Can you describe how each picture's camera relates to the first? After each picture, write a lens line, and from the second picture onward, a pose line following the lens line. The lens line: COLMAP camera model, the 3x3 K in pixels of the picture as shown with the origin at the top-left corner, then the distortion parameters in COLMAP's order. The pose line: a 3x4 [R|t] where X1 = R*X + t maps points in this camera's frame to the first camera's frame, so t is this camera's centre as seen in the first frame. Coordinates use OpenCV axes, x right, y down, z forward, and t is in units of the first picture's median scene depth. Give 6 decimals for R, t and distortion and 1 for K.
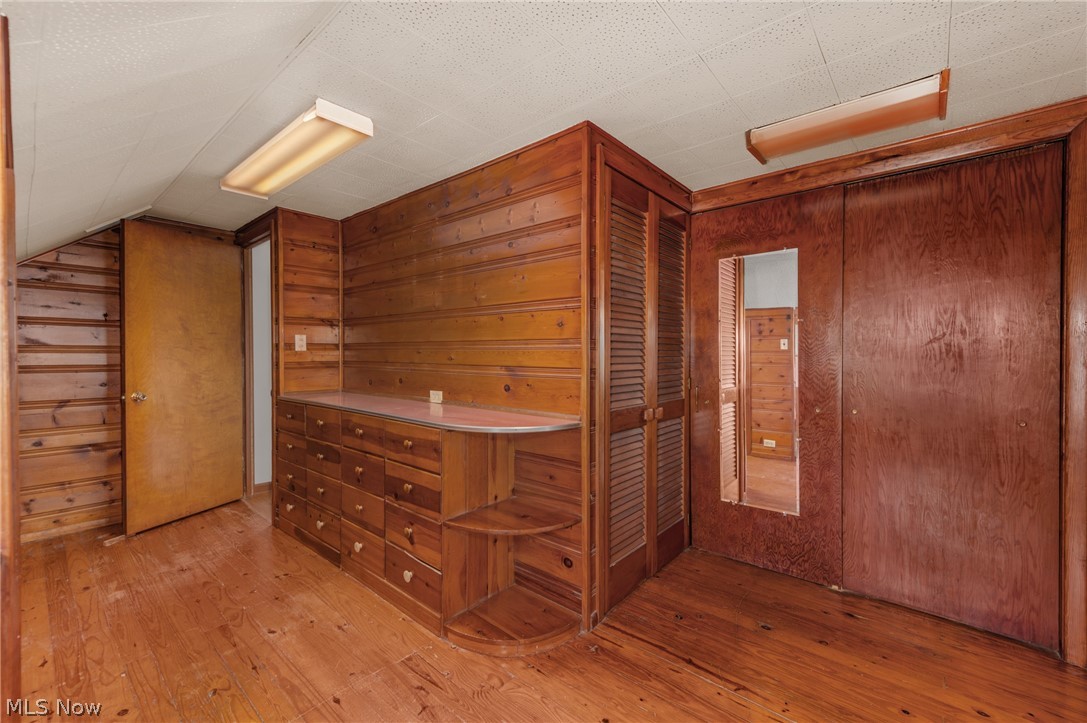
lens RADIAL K [[439.1, 0, 571.4], [0, 439.1, 360.8], [0, 0, 1]] dist [0.013555, -0.003179]
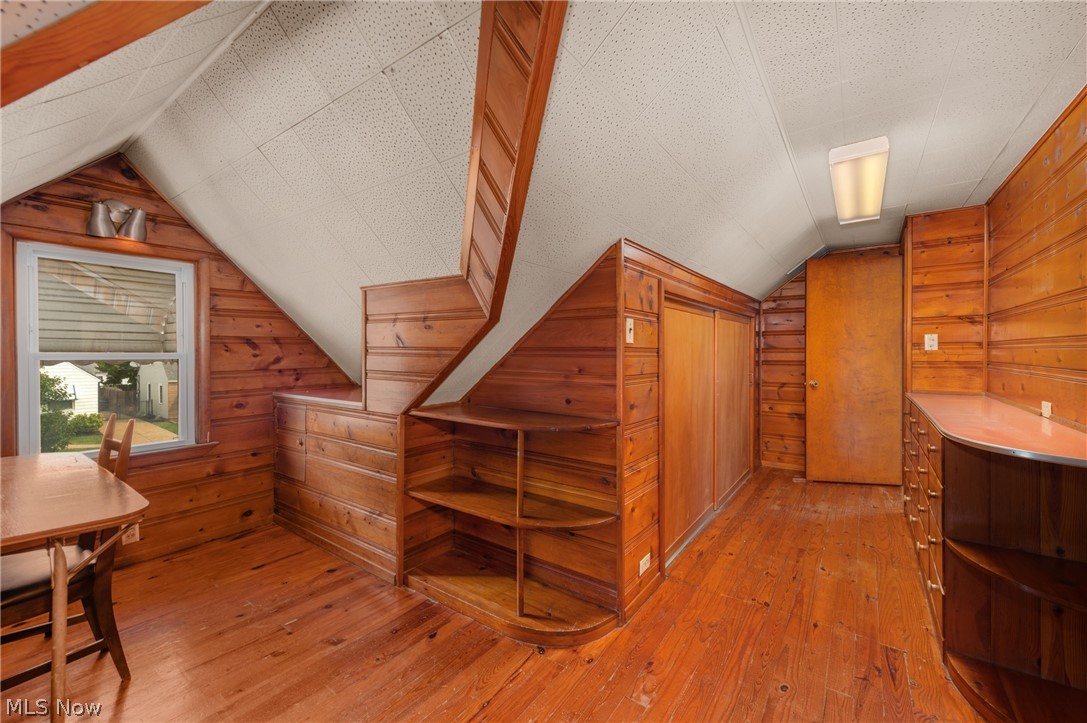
lens RADIAL K [[439.1, 0, 544.5], [0, 439.1, 354.7], [0, 0, 1]] dist [0.013555, -0.003179]
pose [[0.051389, 0.003056, -0.998674, 0.368248], [-0.013272, 0.999909, 0.002377, -0.003352], [0.998591, 0.013132, 0.051425, 0.074378]]
